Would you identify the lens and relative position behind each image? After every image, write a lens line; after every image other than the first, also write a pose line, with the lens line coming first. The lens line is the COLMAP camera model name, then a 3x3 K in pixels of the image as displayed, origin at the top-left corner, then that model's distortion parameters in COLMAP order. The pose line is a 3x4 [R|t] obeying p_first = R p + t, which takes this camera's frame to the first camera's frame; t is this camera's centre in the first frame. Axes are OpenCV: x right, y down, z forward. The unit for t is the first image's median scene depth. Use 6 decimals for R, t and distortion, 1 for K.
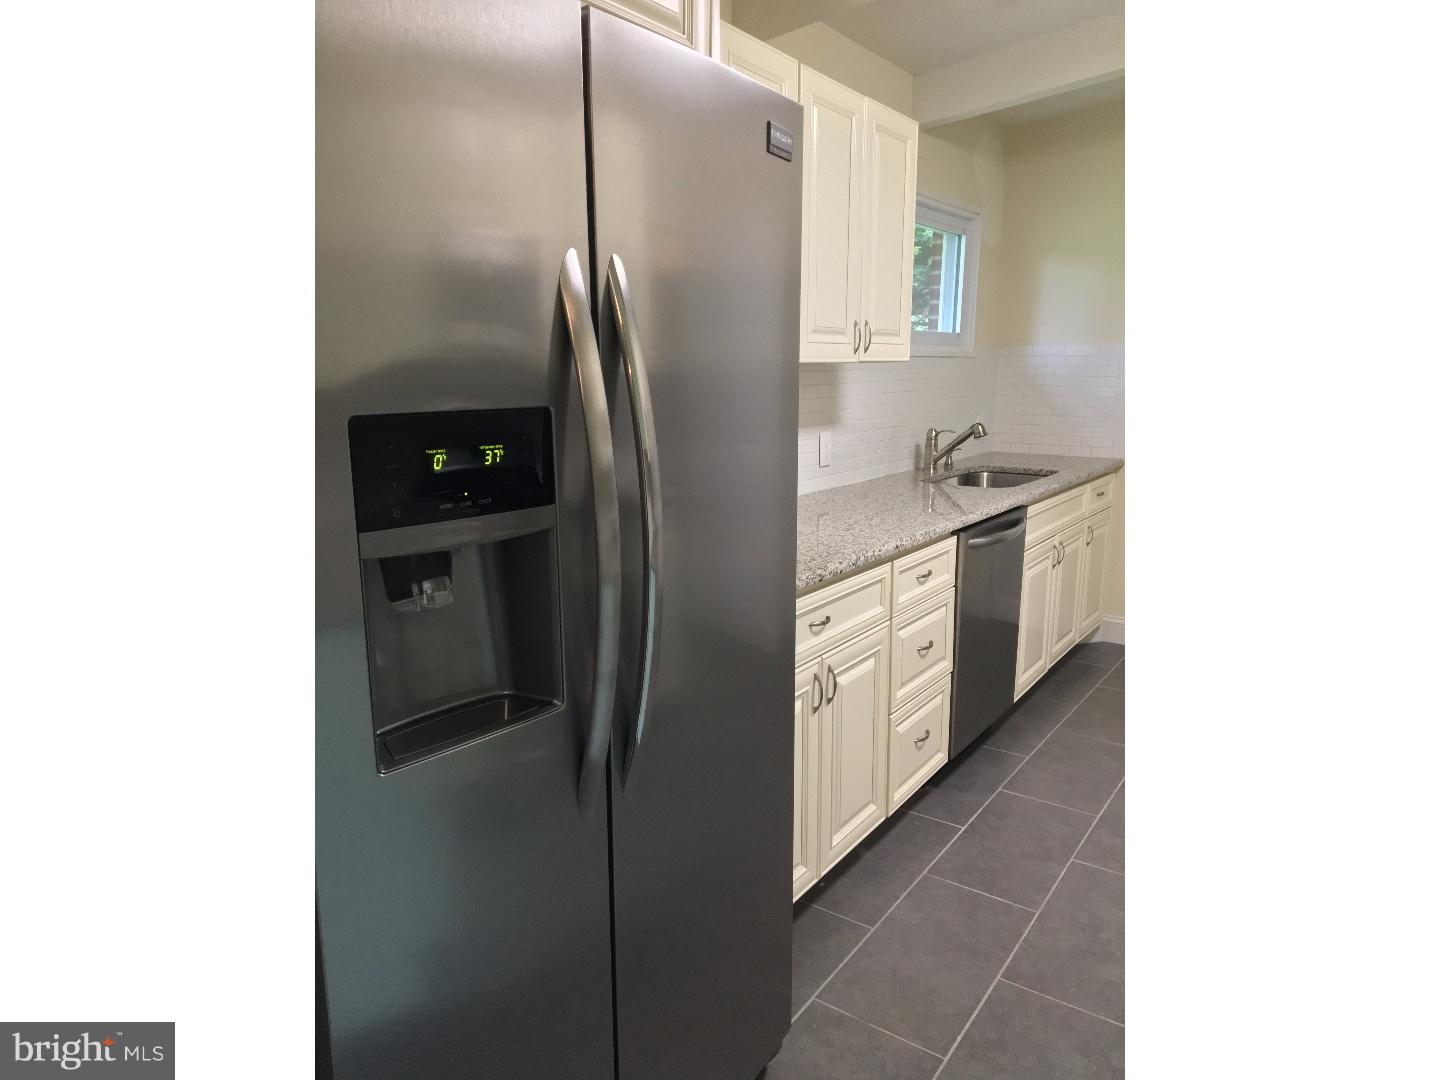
lens RADIAL K [[902.0, 0, 720.0], [0, 902.0, 540.0], [0, 0, 1]] dist [0.038835, 0.000122]
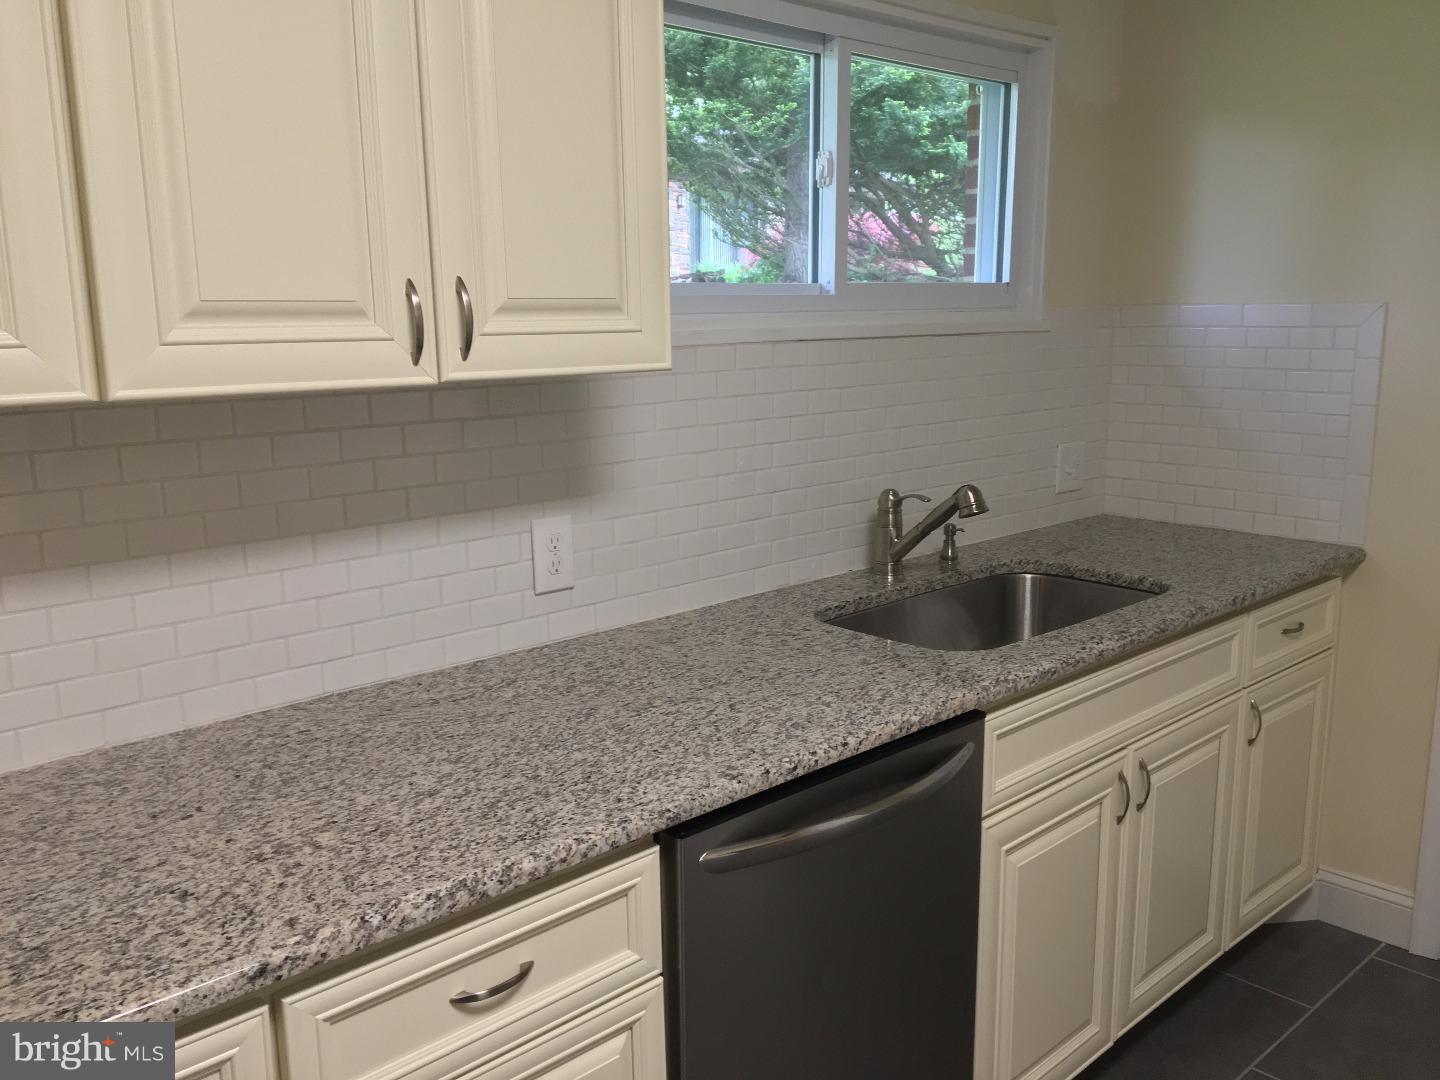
lens RADIAL K [[1178.5, 0, 720.0], [0, 1178.5, 540.0], [0, 0, 1]] dist [0.031232, -0.001231]
pose [[0.978824, 0.029364, -0.202587, 0.274019], [-0.029003, 0.999568, 0.004753, -0.096993], [0.202639, 0.001224, 0.979253, 0.376854]]
